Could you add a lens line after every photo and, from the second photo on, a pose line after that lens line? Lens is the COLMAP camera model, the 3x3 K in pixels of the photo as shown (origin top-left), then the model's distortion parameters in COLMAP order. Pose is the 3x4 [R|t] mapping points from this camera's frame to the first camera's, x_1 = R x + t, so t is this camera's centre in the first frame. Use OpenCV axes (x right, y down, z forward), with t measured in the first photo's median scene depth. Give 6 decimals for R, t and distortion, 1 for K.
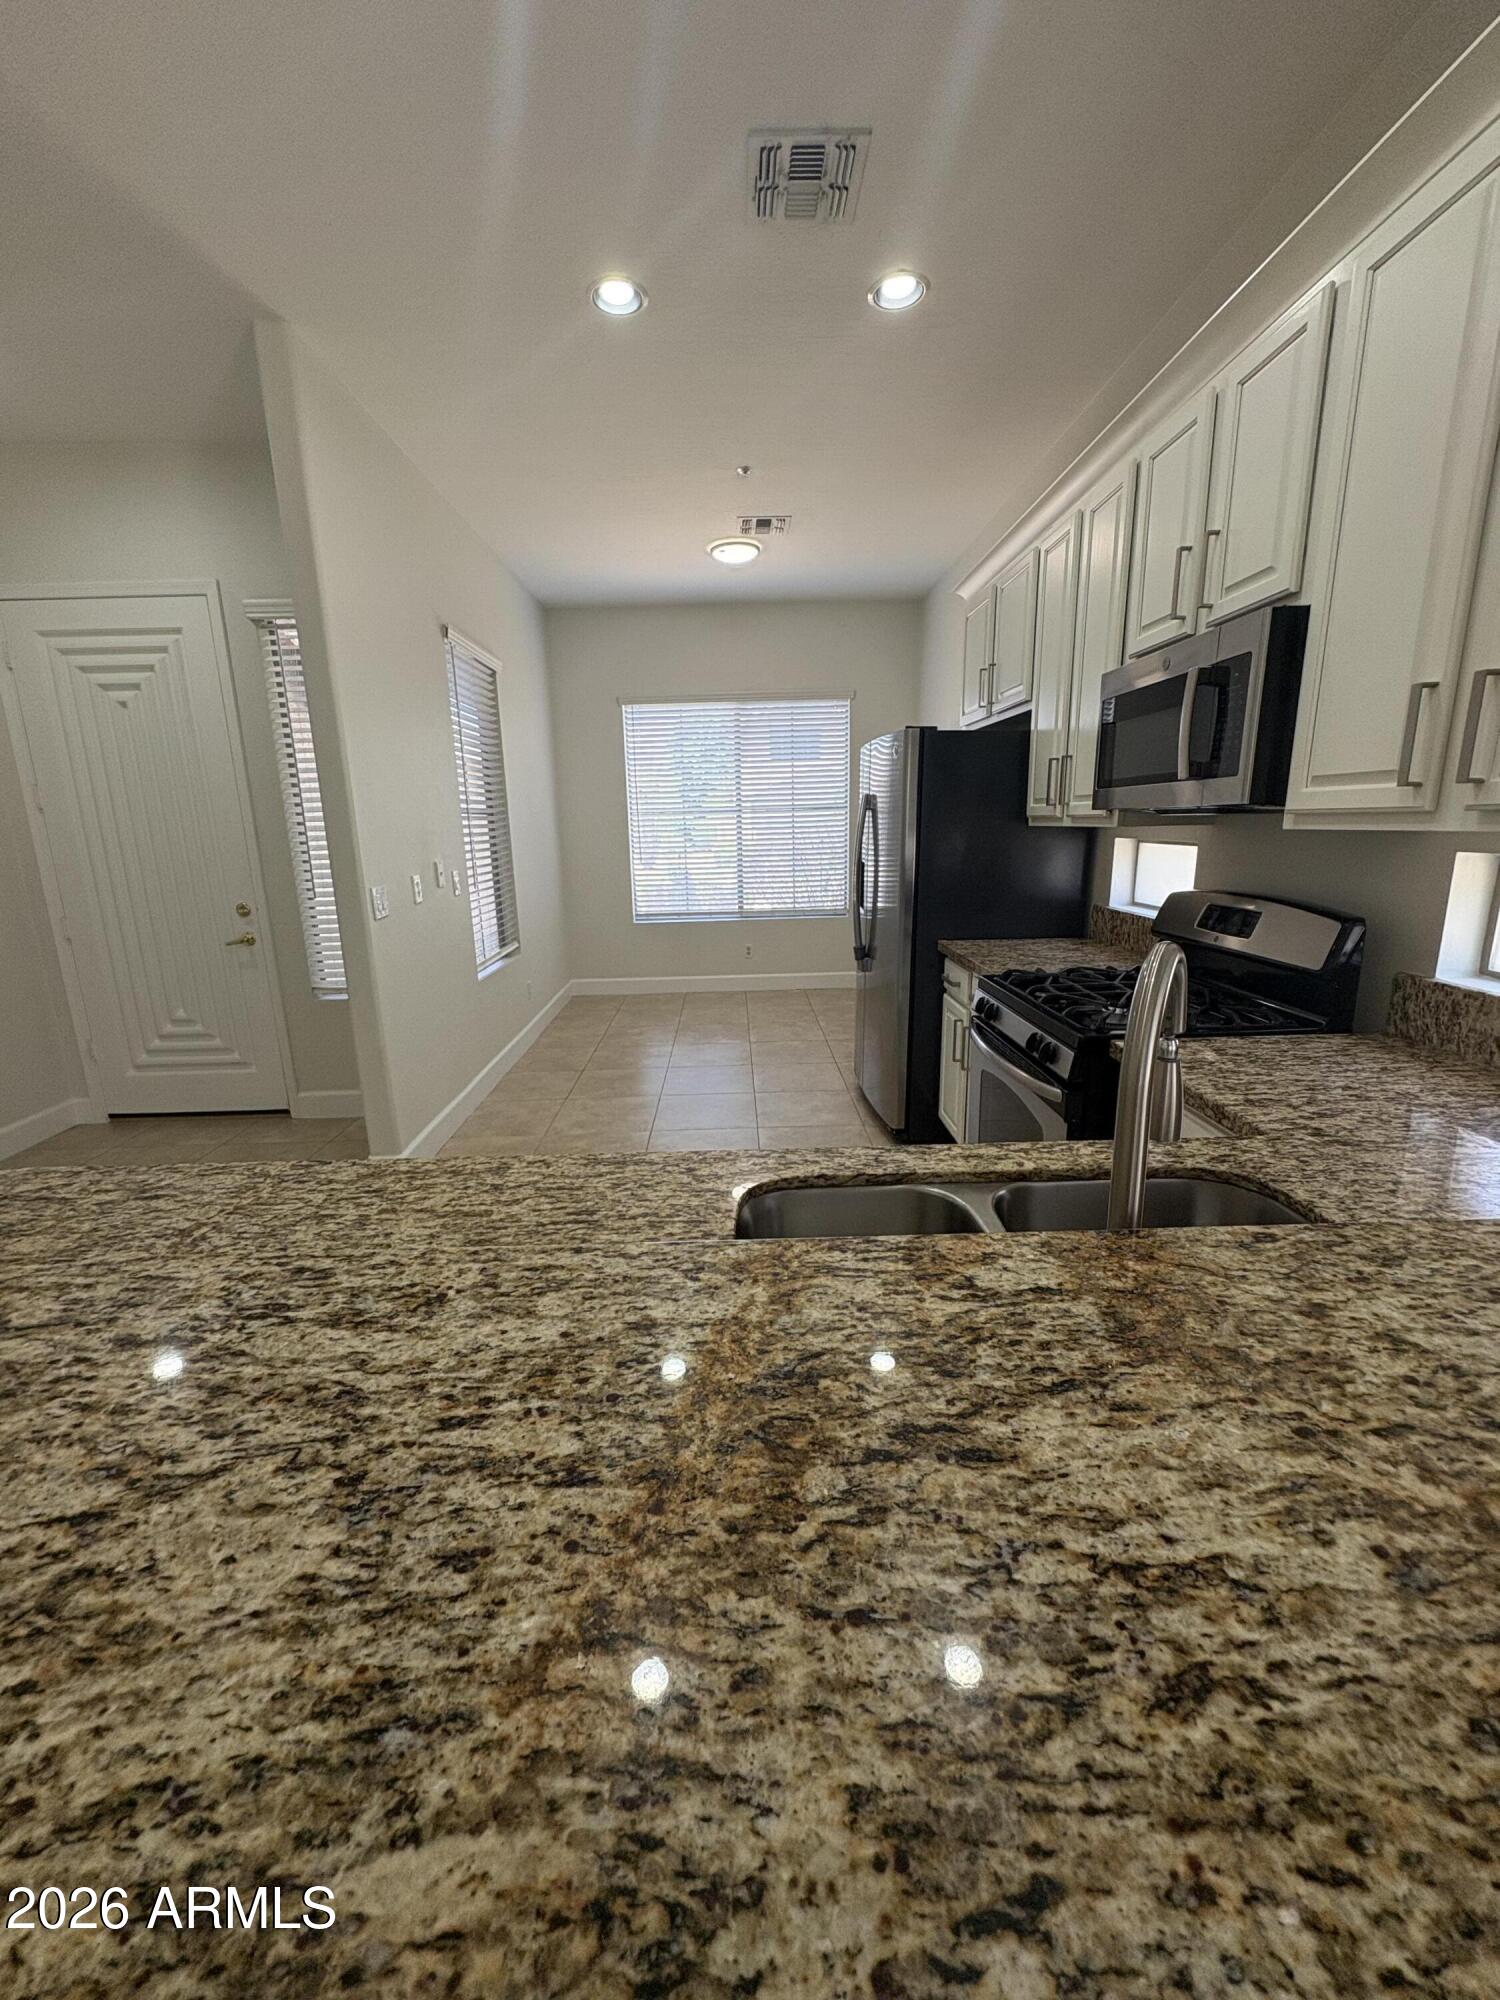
lens RADIAL K [[792.0, 0, 750.0], [0, 792.0, 1000.0], [0, 0, 1]] dist [-0.000654, 0.000007]
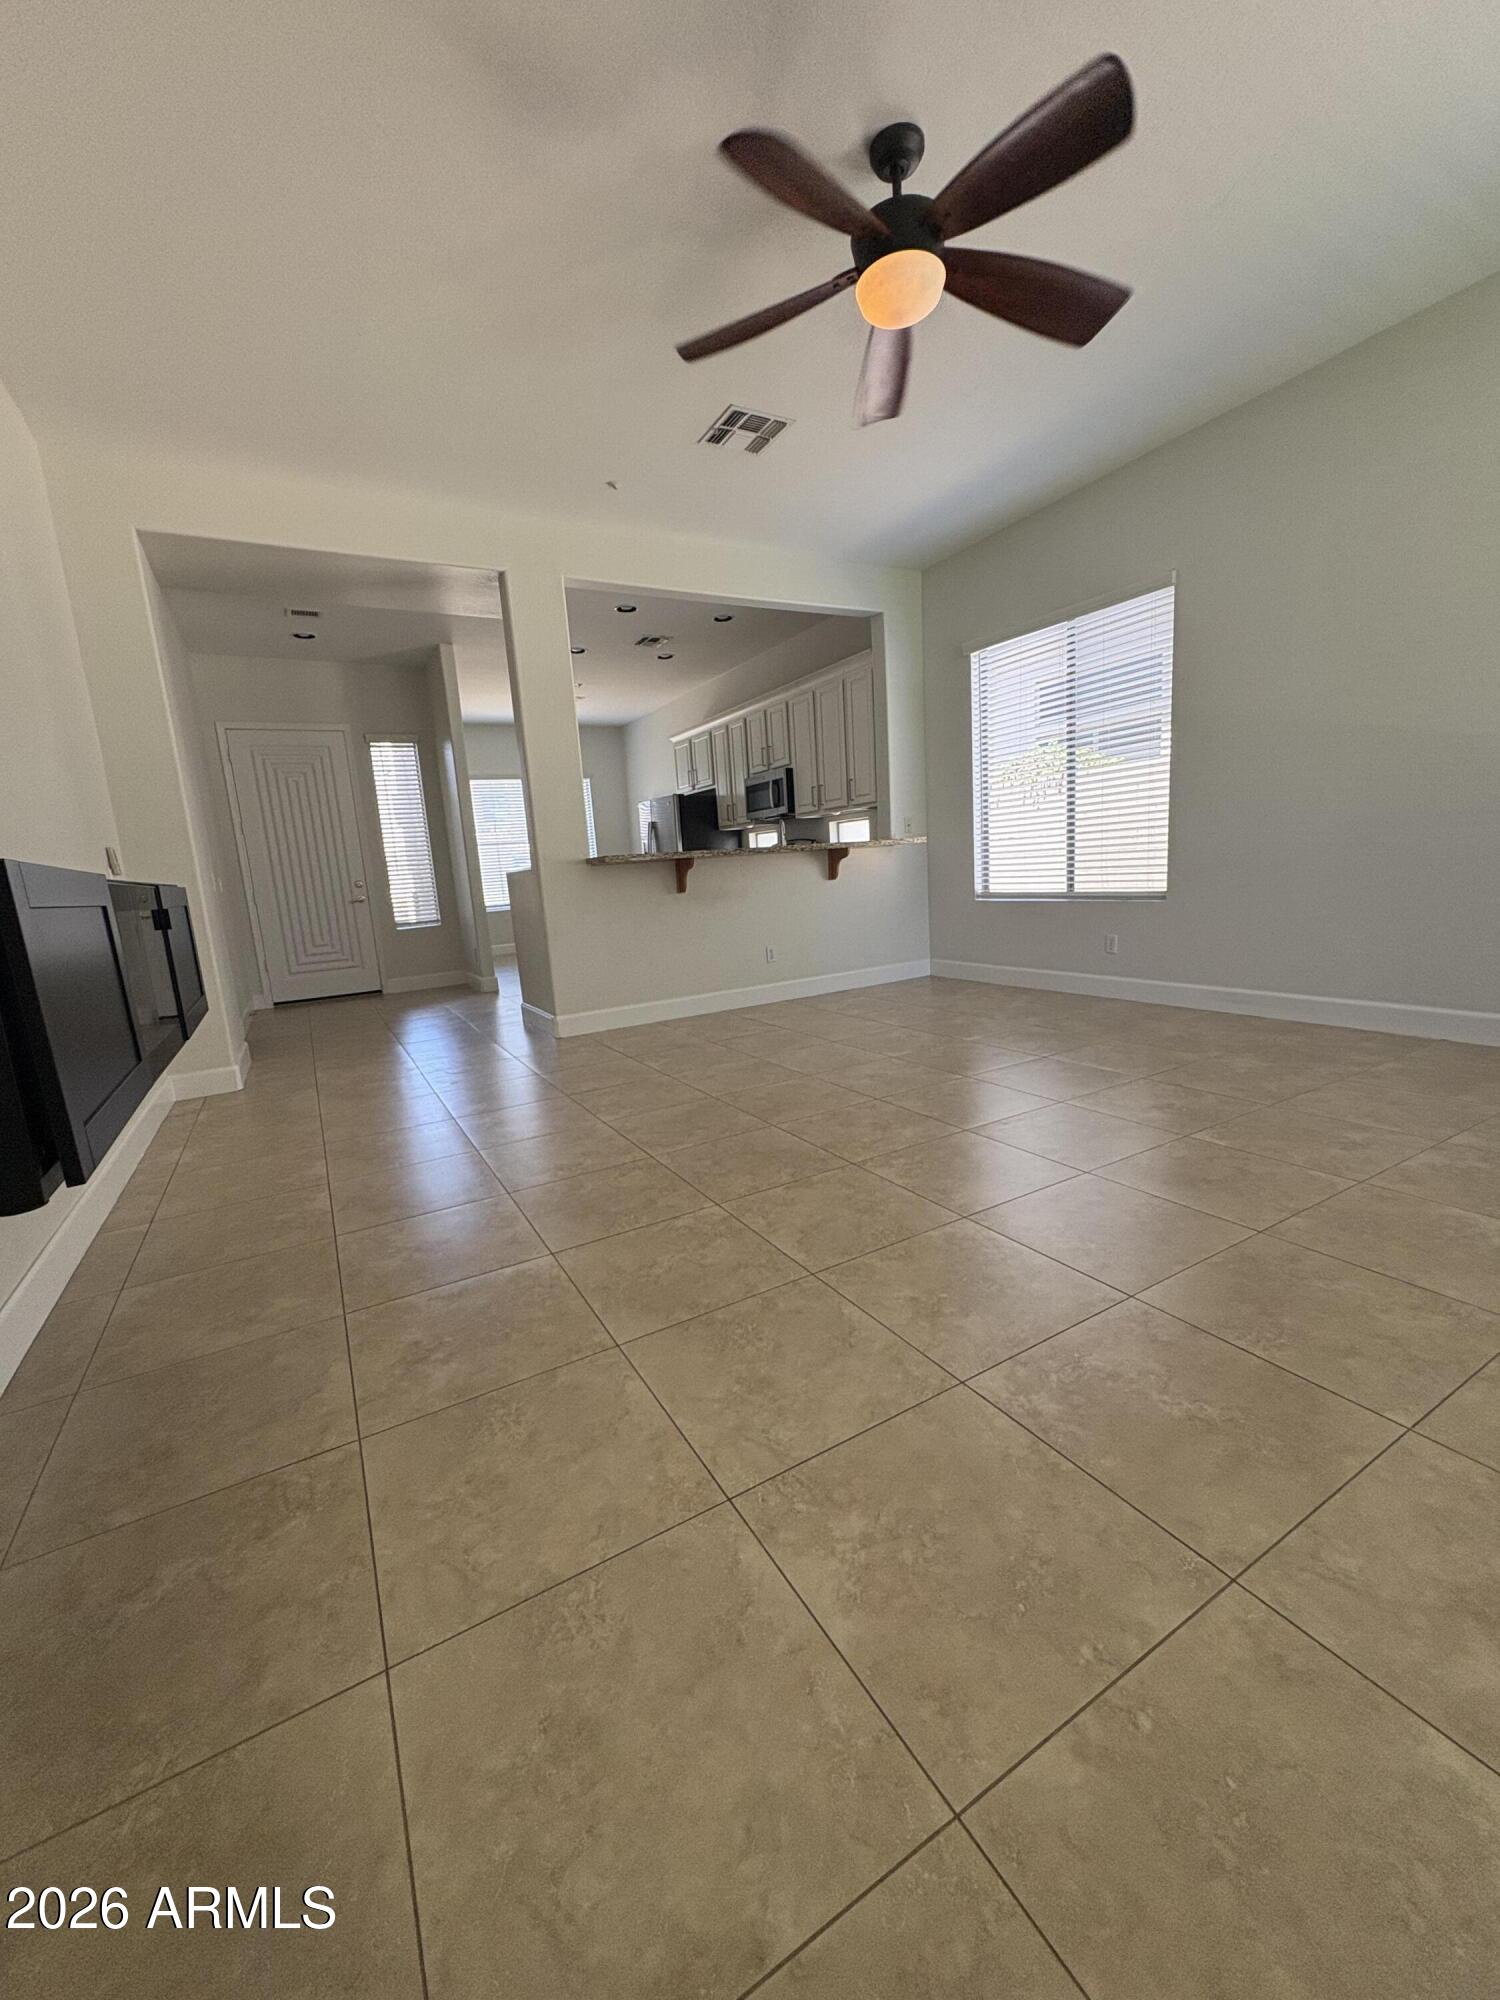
lens RADIAL K [[792.0, 0, 750.0], [0, 792.0, 1000.0], [0, 0, 1]] dist [-0.000654, 0.000007]
pose [[0.874009, -0.118079, 0.471345, -1.153702], [0.152405, 0.987692, -0.035172, 0.598747], [-0.461391, 0.102576, 0.881247, -1.760193]]
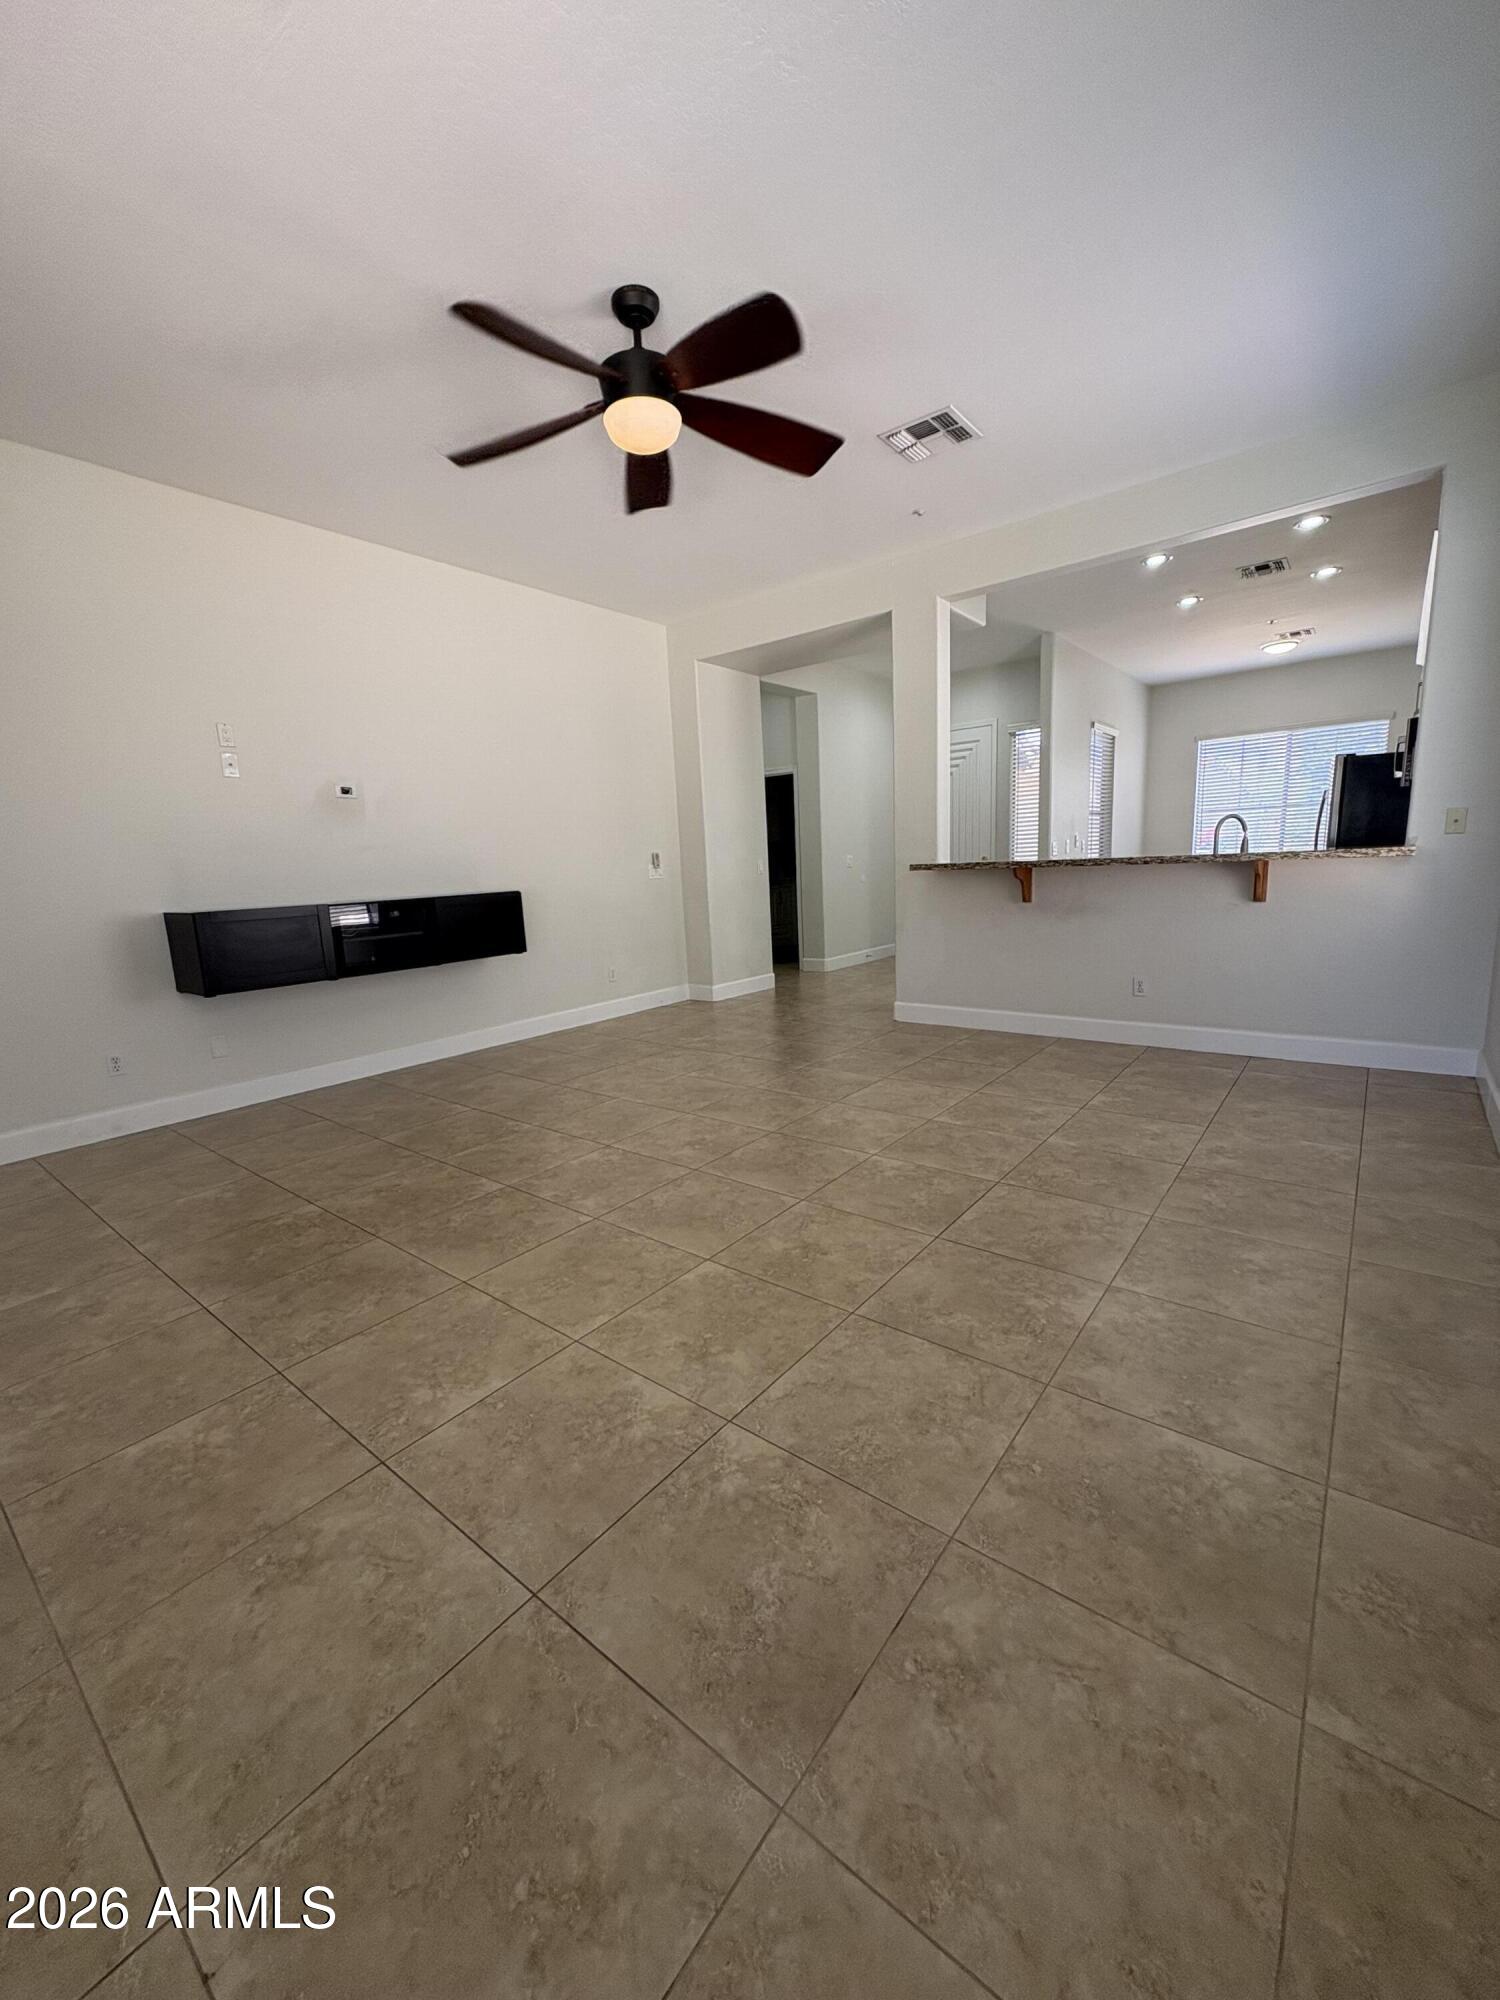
lens RADIAL K [[814.9, 0, 748.5], [0, 814.9, 973.6], [0, 0, 1]] dist [0.000720, -0.000029]
pose [[0.773128, 0.079229, -0.629283, 0.487479], [-0.114708, 0.993272, -0.015872, 0.499227], [0.623791, 0.084455, 0.777015, -1.832632]]
